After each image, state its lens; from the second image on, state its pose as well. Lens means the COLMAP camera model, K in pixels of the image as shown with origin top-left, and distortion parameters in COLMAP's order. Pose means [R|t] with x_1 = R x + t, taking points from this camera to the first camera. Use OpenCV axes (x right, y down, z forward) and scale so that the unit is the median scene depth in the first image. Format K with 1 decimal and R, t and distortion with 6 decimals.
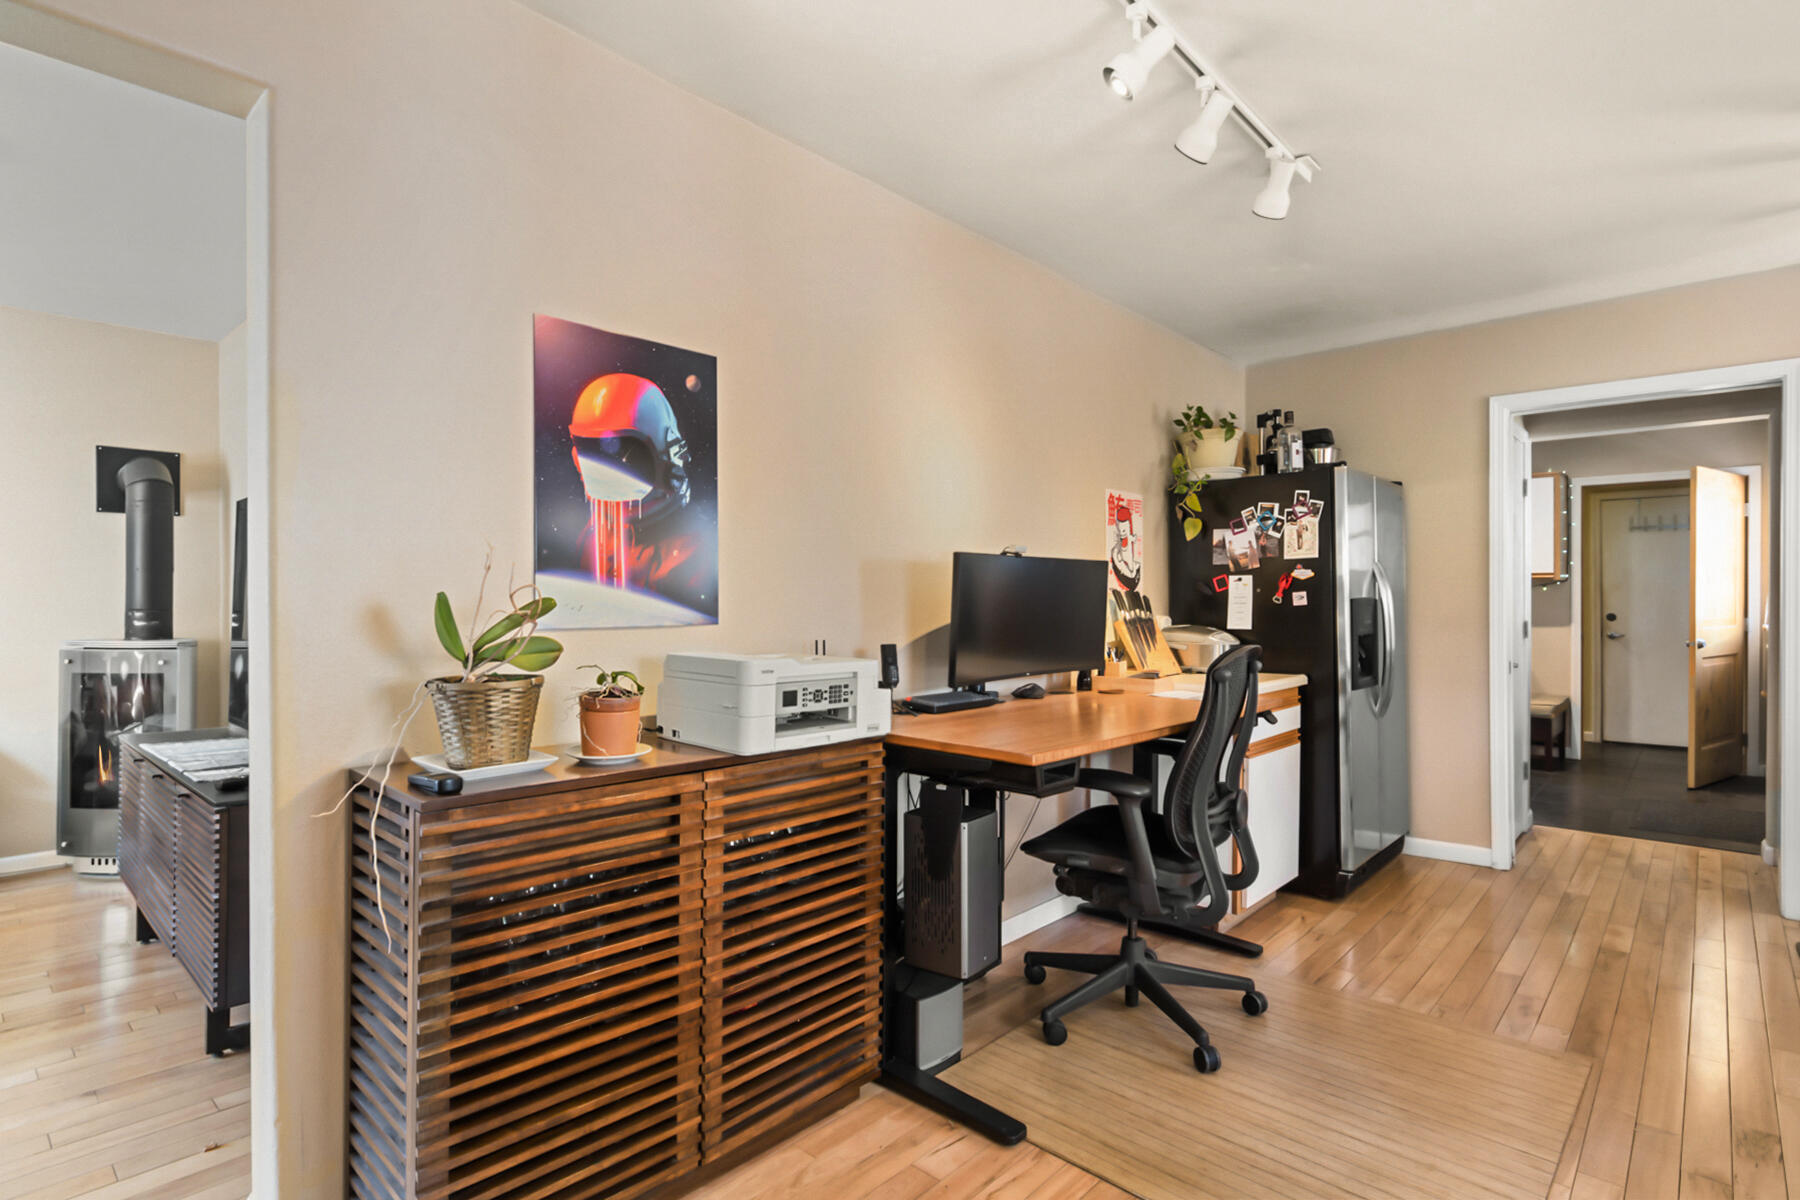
lens RADIAL K [[911.5, 0, 905.4], [0, 911.5, 596.7], [0, 0, 1]] dist [-0.010101, -0.000114]
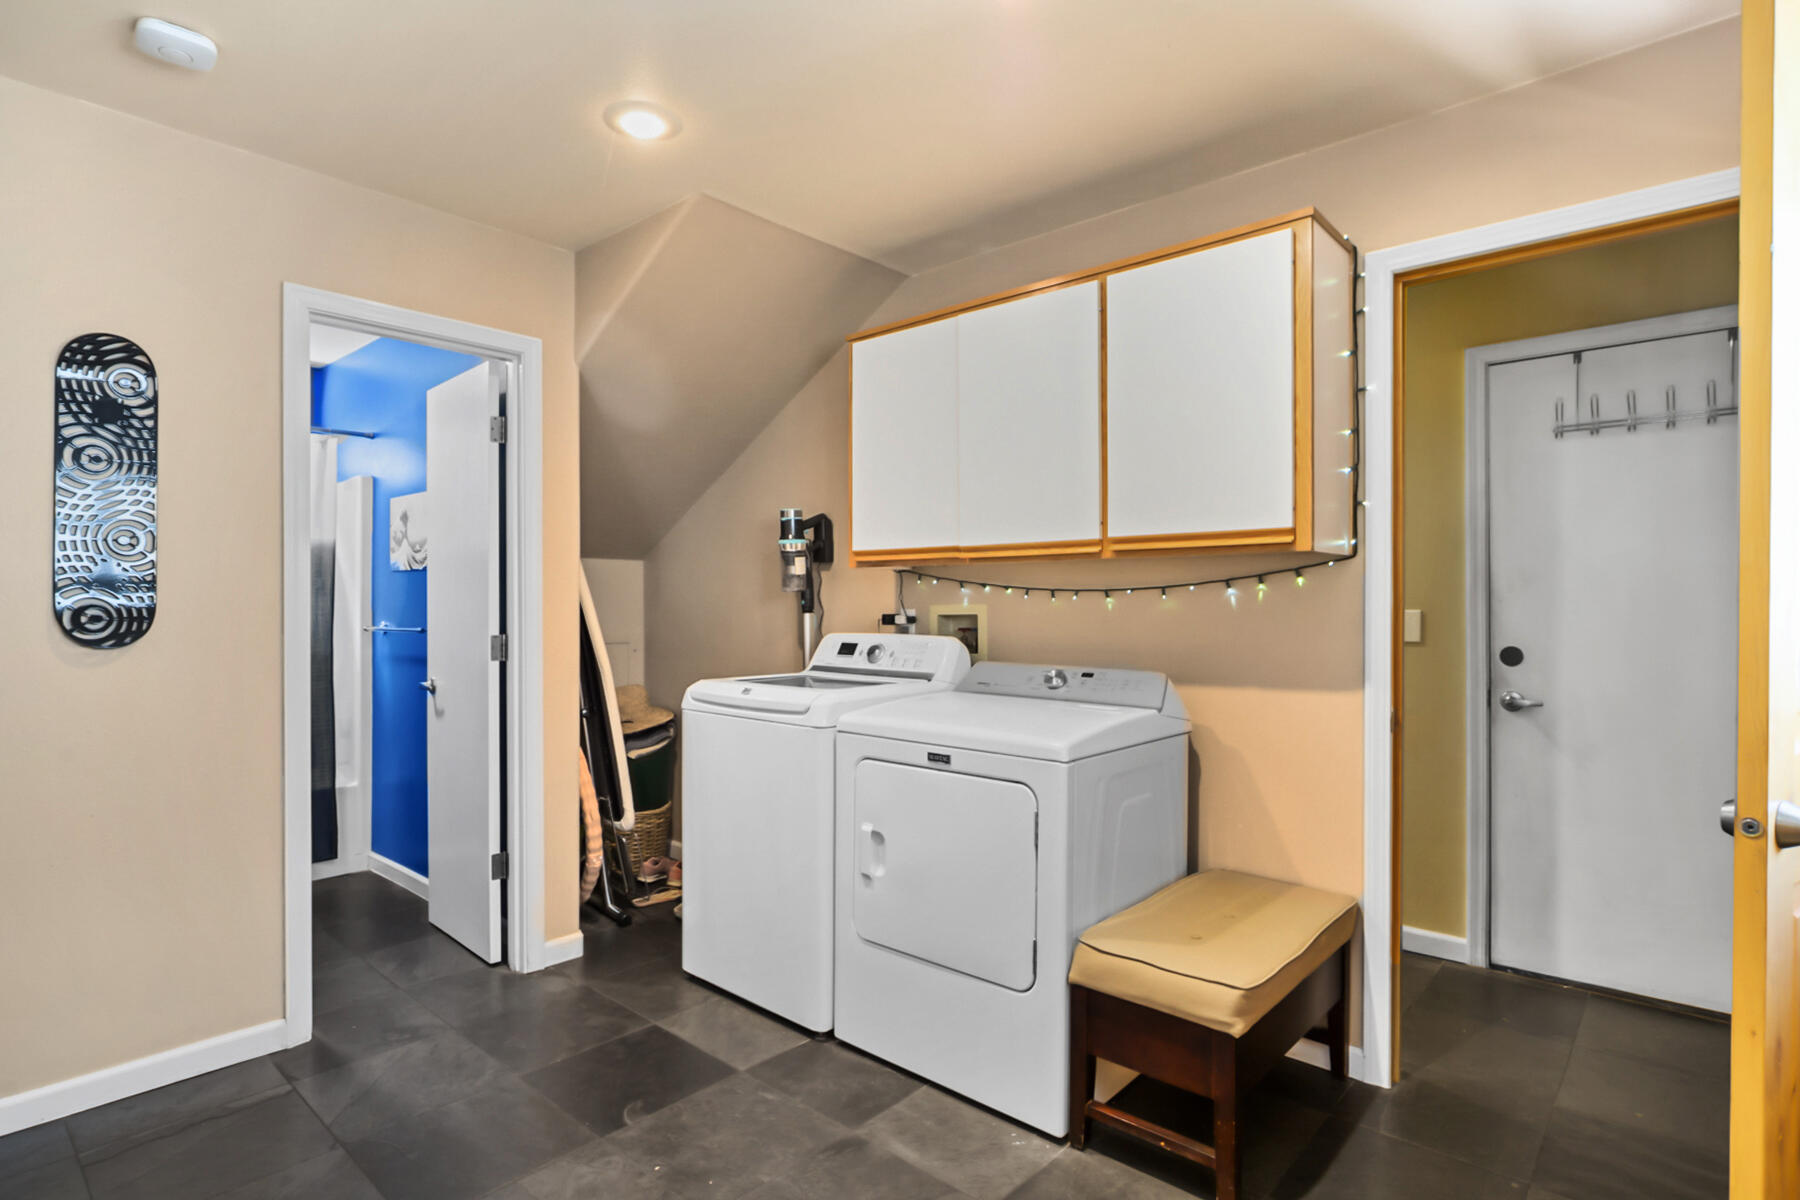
lens RADIAL K [[911.5, 0, 905.4], [0, 911.5, 596.7], [0, 0, 1]] dist [-0.010101, -0.000114]
pose [[0.999973, 0.004788, 0.005601, 0.523403], [-0.004772, 0.999984, -0.002886, -0.001236], [-0.005615, 0.002860, 0.999980, 0.617445]]
